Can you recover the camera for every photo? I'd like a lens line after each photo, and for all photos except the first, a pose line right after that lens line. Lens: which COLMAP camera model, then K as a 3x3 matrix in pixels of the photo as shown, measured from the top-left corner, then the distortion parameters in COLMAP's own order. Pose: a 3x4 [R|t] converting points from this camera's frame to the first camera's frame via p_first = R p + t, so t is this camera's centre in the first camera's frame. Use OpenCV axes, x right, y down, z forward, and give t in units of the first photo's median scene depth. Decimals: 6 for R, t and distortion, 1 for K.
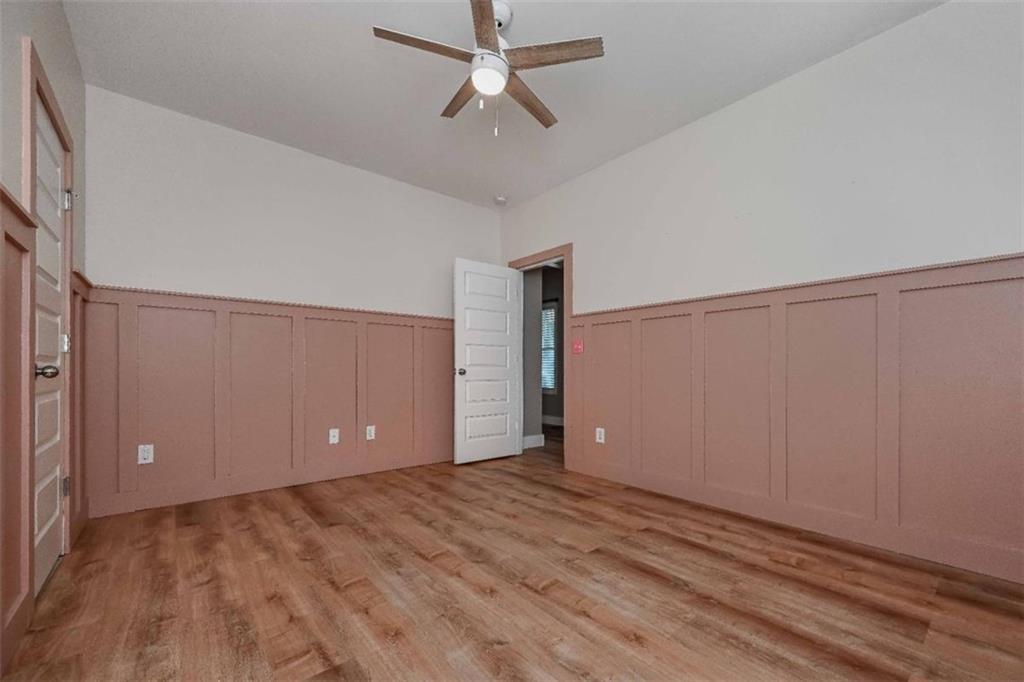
lens RADIAL K [[413.9, 0, 510.3], [0, 413.9, 367.5], [0, 0, 1]] dist [0.000148, -0.000008]
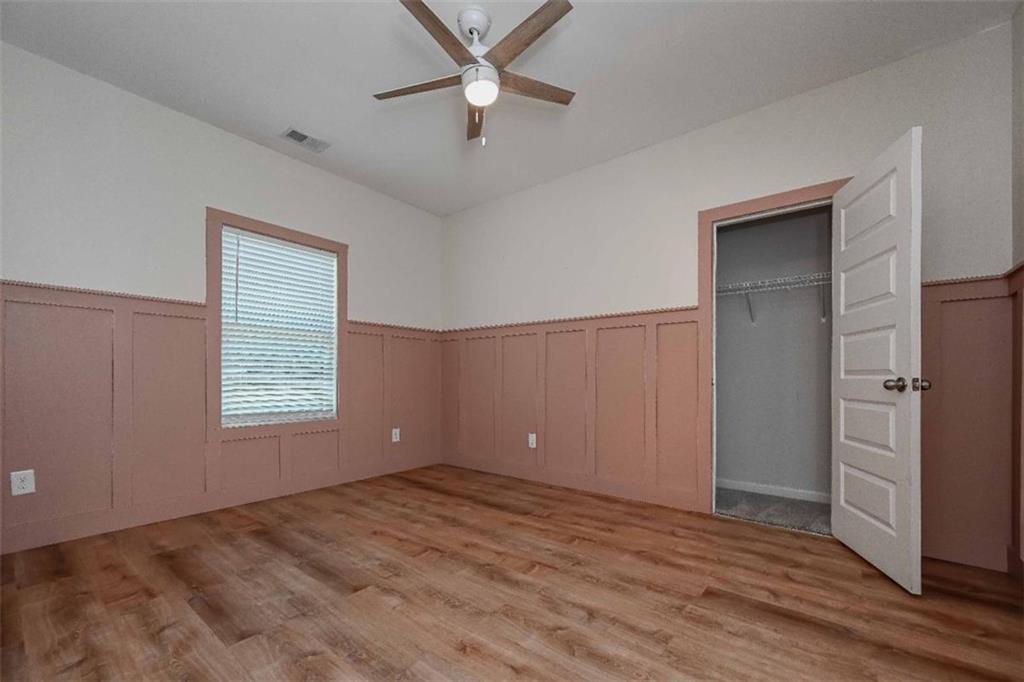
lens RADIAL K [[424.2, 0, 511.4], [0, 424.2, 379.6], [0, 0, 1]] dist [-0.000362, -0.000113]
pose [[-0.978041, -0.003842, -0.208379, 0.084539], [-0.003268, 0.999990, -0.003097, 0.009214], [0.208388, -0.002348, -0.978043, 1.997320]]
